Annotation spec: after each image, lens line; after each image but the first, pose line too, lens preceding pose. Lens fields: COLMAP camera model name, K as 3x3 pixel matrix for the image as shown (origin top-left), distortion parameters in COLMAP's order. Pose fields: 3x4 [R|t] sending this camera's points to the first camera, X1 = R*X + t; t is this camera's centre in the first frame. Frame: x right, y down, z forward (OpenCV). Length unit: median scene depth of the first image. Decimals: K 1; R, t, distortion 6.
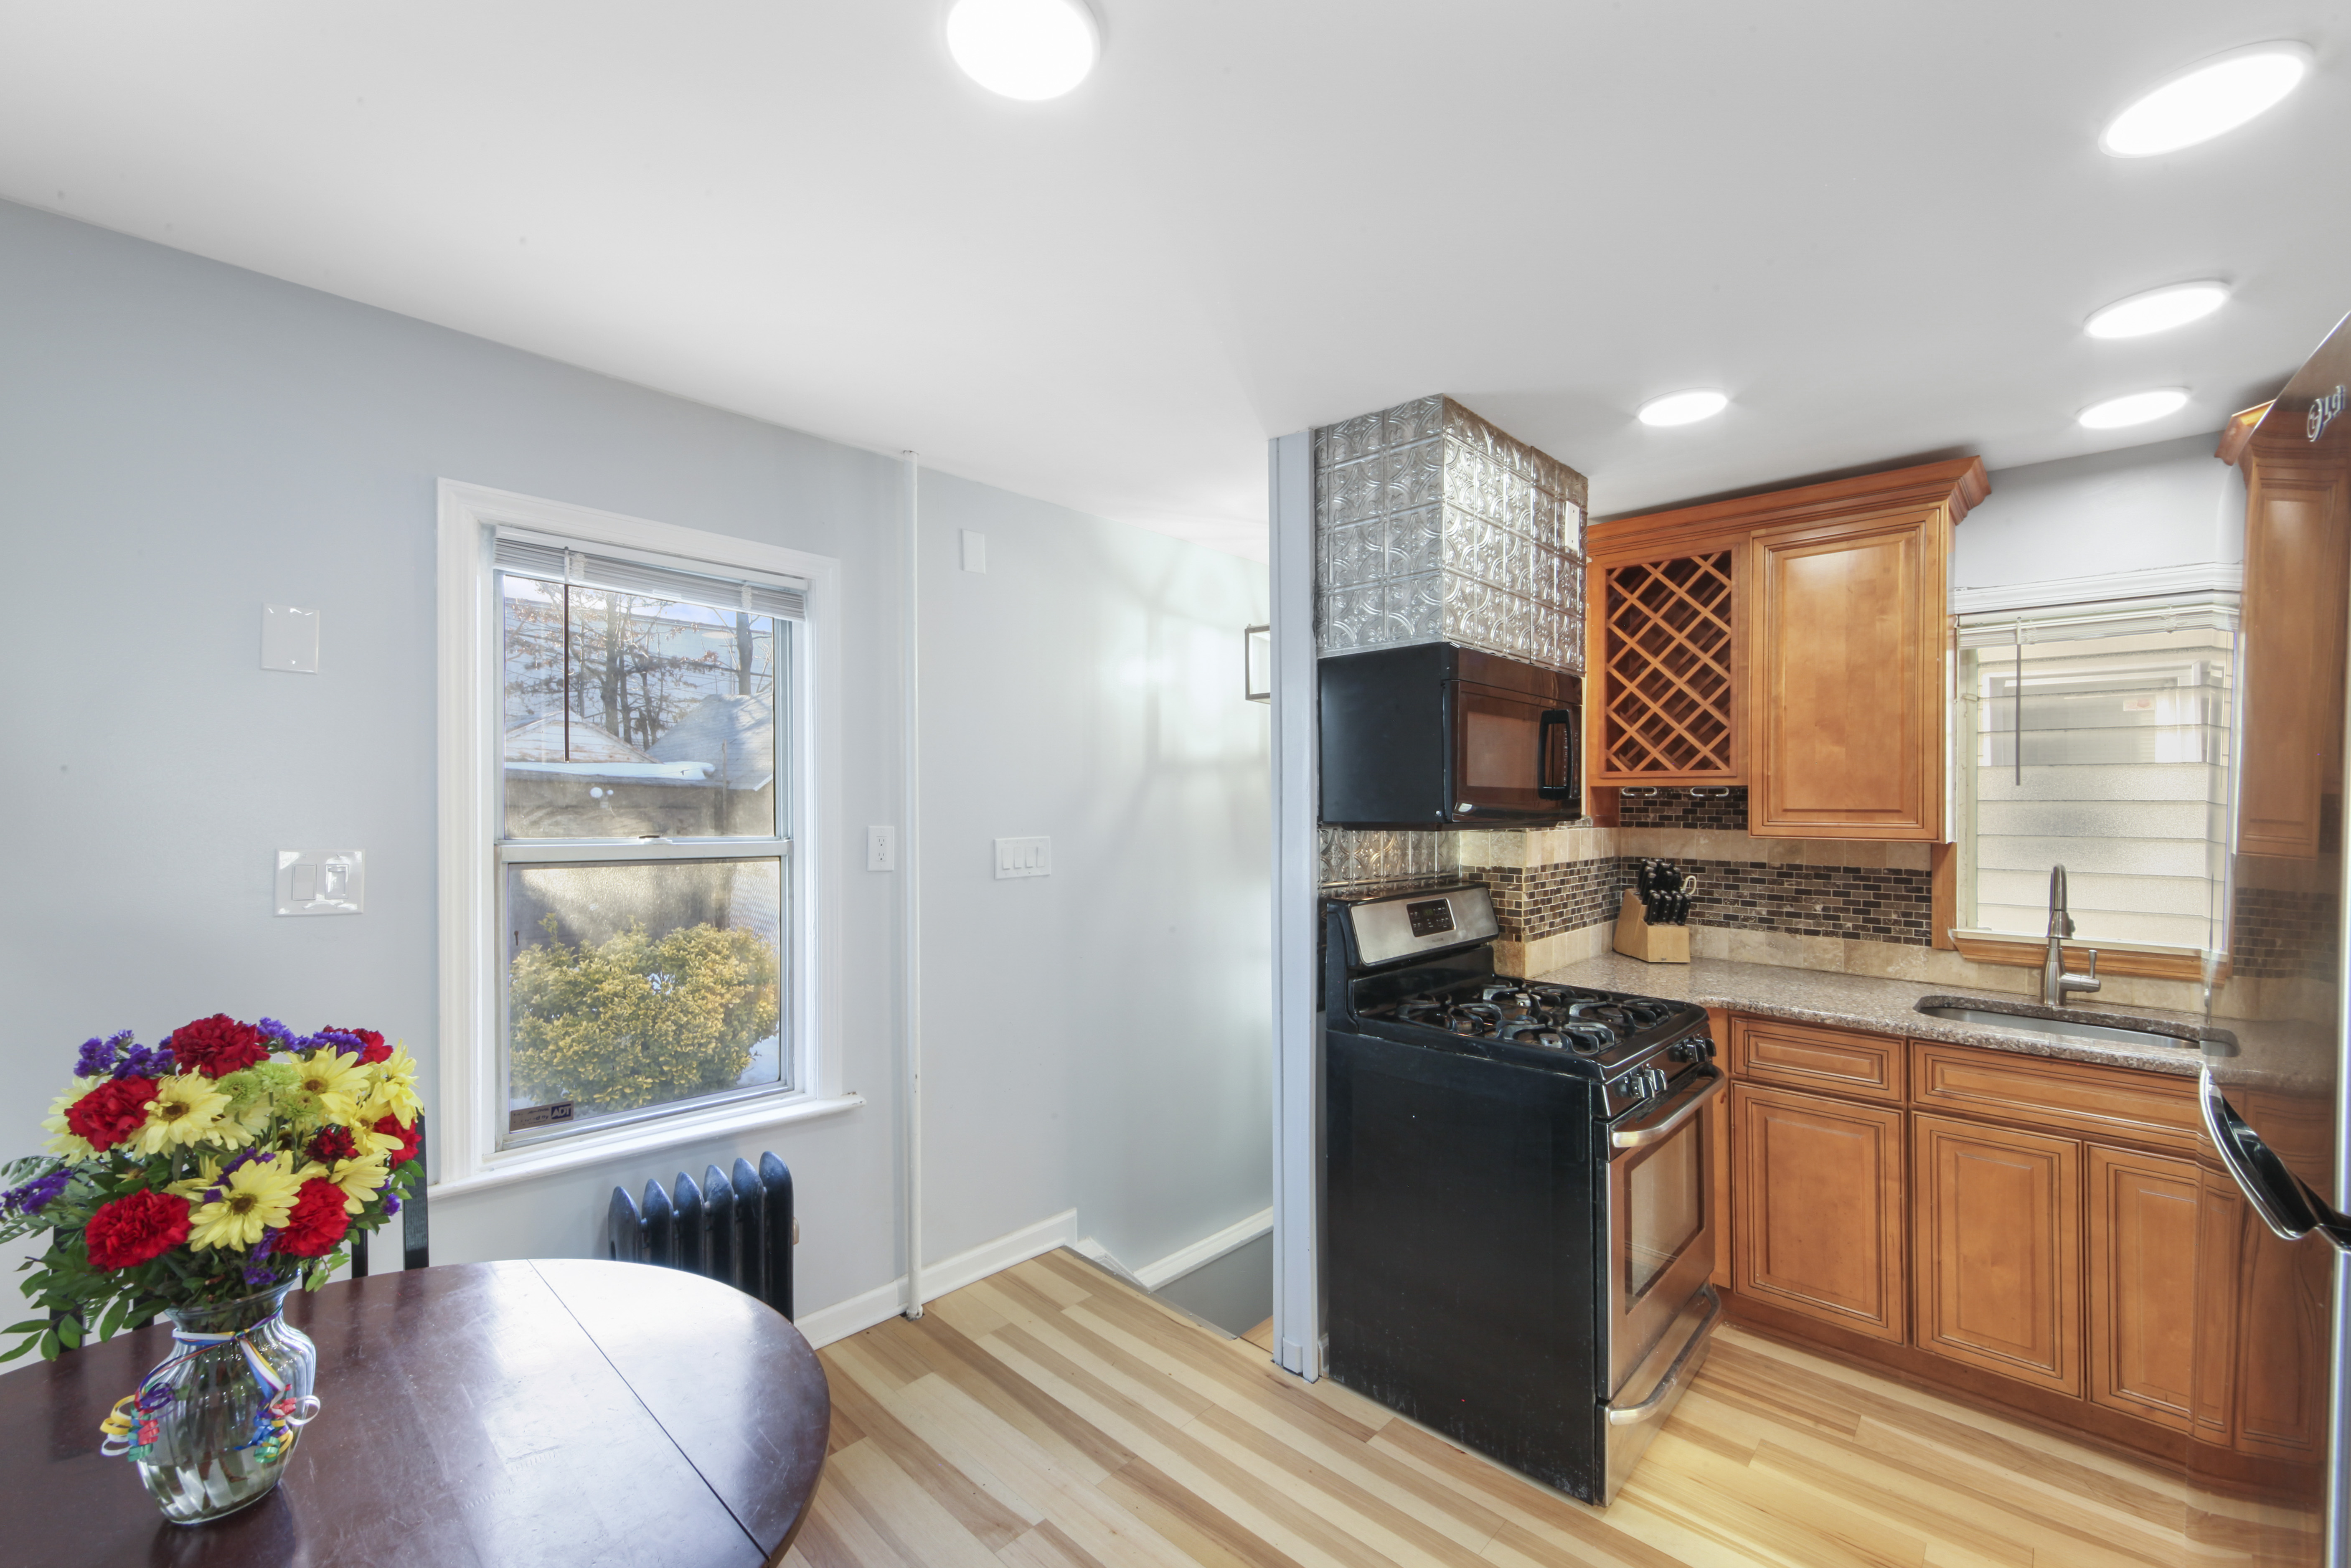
lens RADIAL K [[930.6, 0, 1179.6], [0, 930.6, 787.8], [0, 0, 1]] dist [-0.003237, 0.000364]
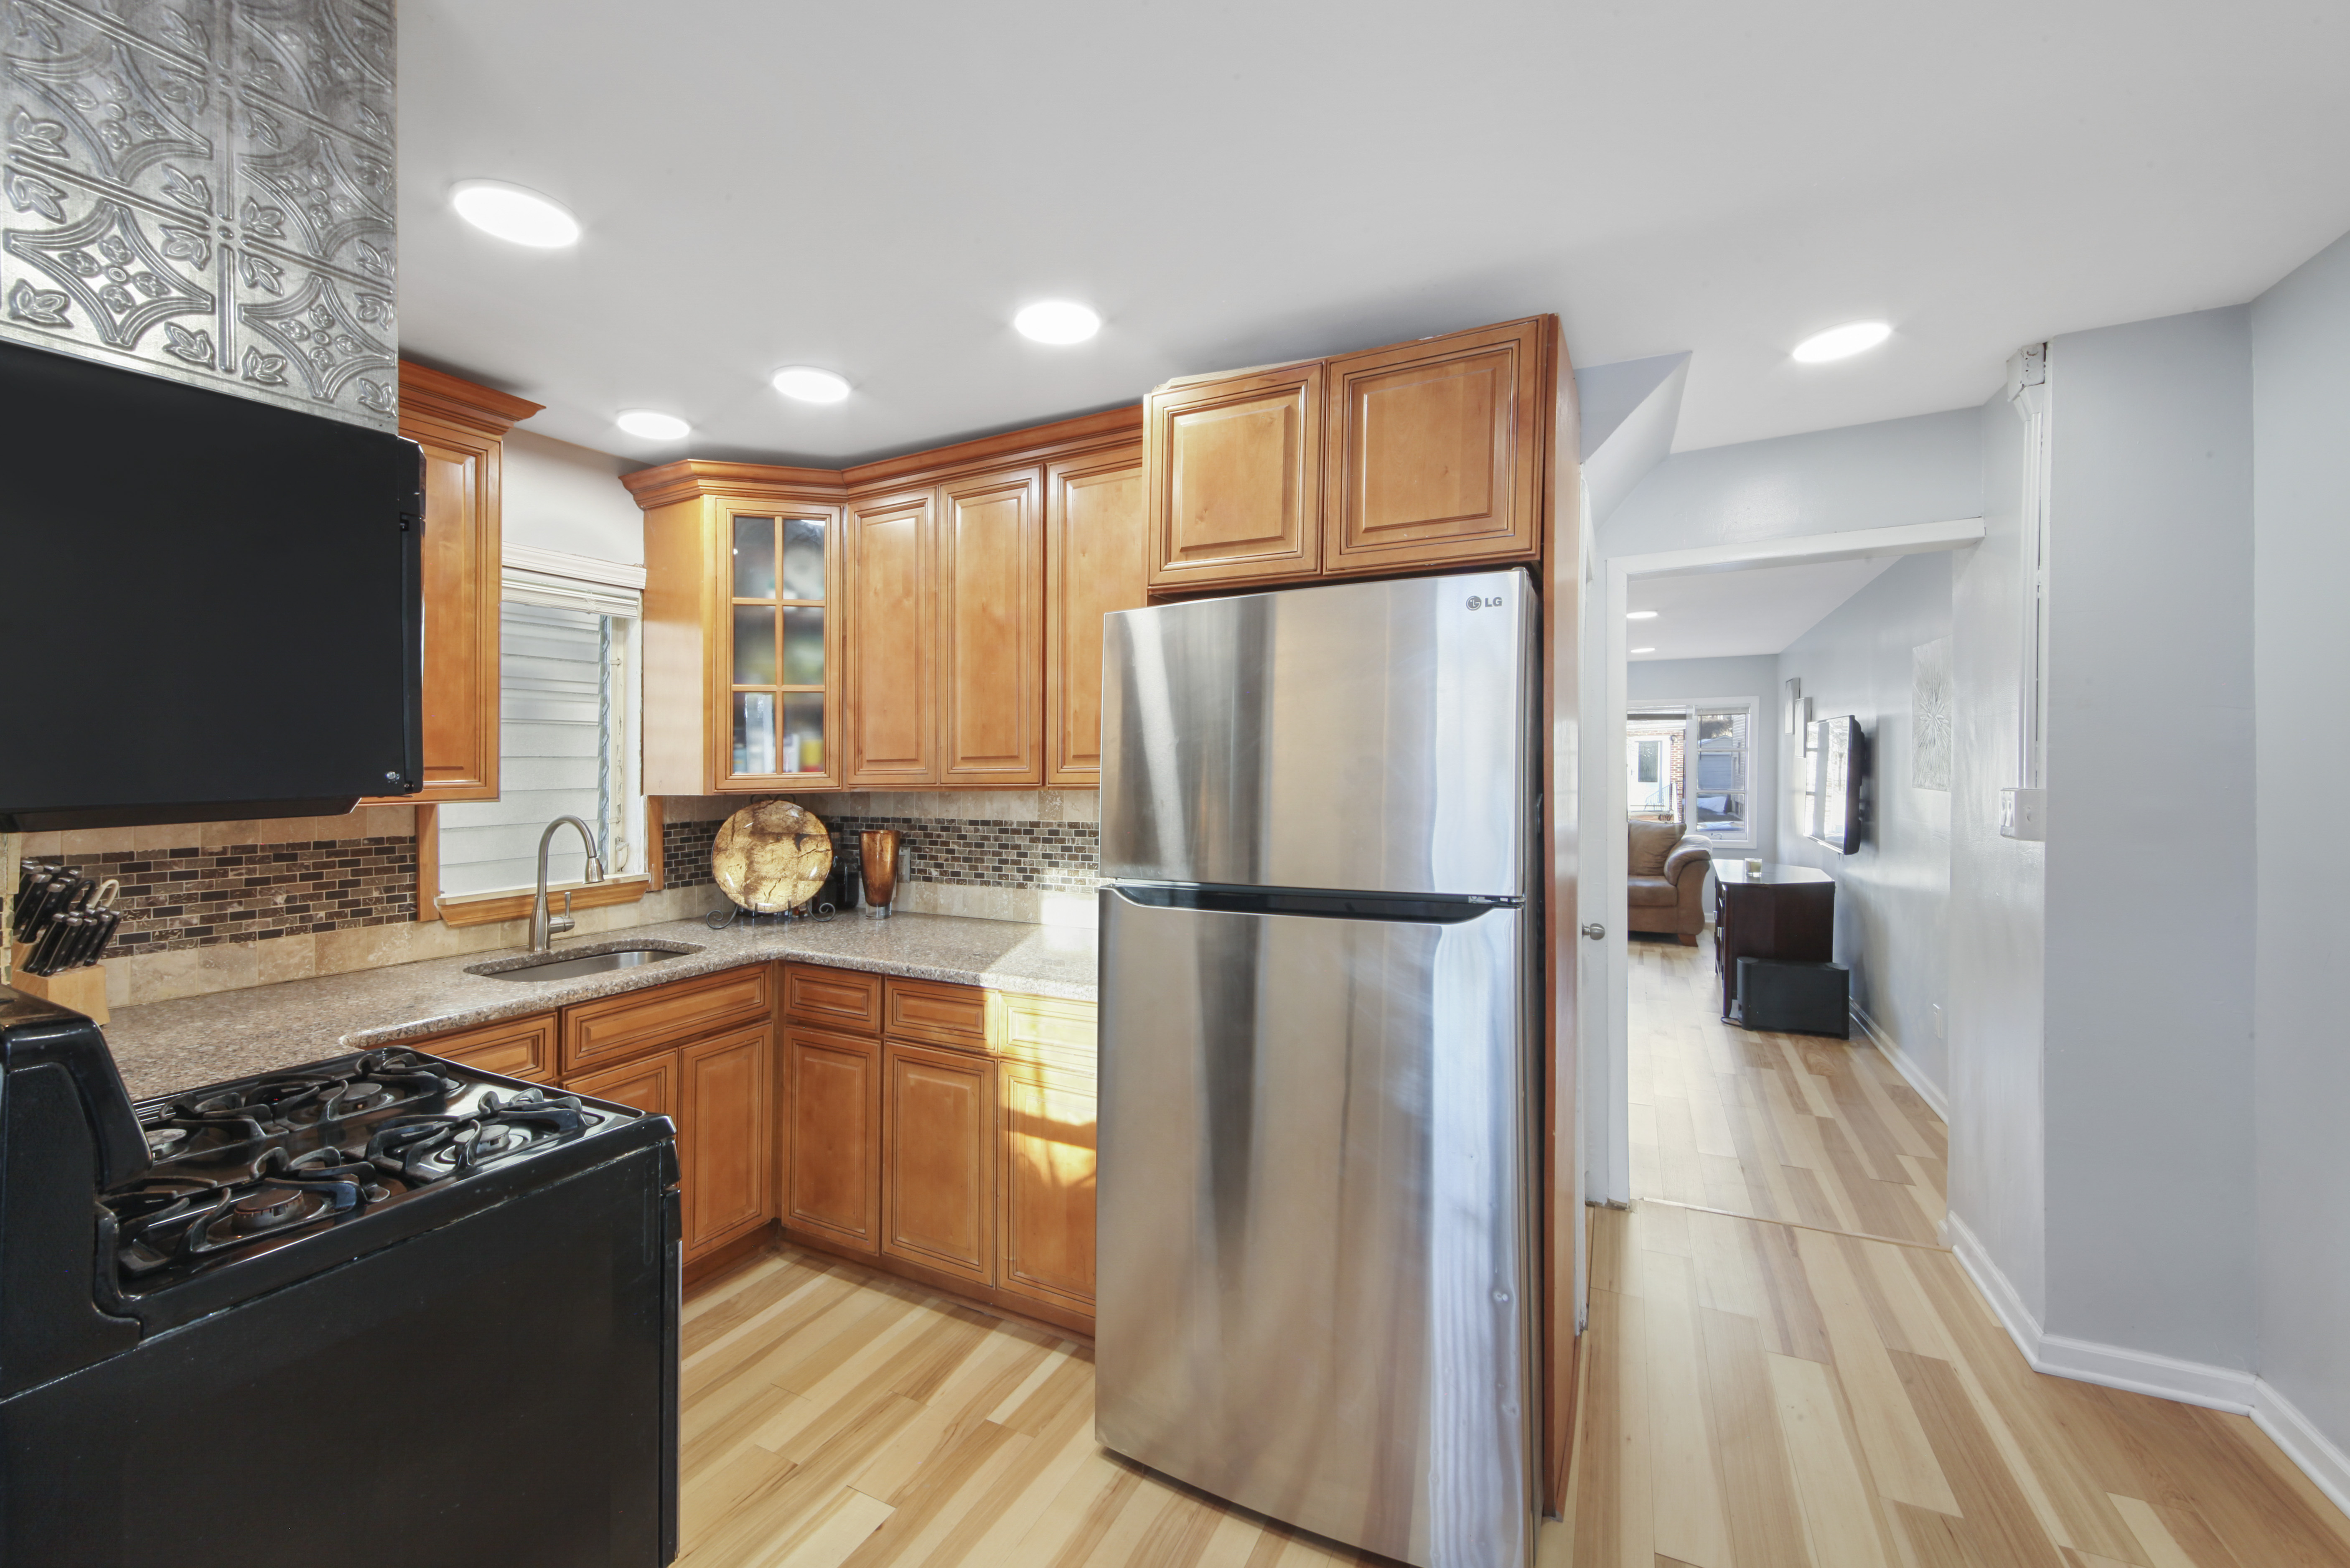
lens RADIAL K [[930.2, 0, 1172.1], [0, 930.2, 778.4], [0, 0, 1]] dist [-0.003237, 0.000364]
pose [[-0.286097, -0.015815, 0.958070, -0.243651], [-0.006063, 0.999874, 0.014694, 0.016281], [-0.958181, -0.001605, -0.286157, 0.538132]]
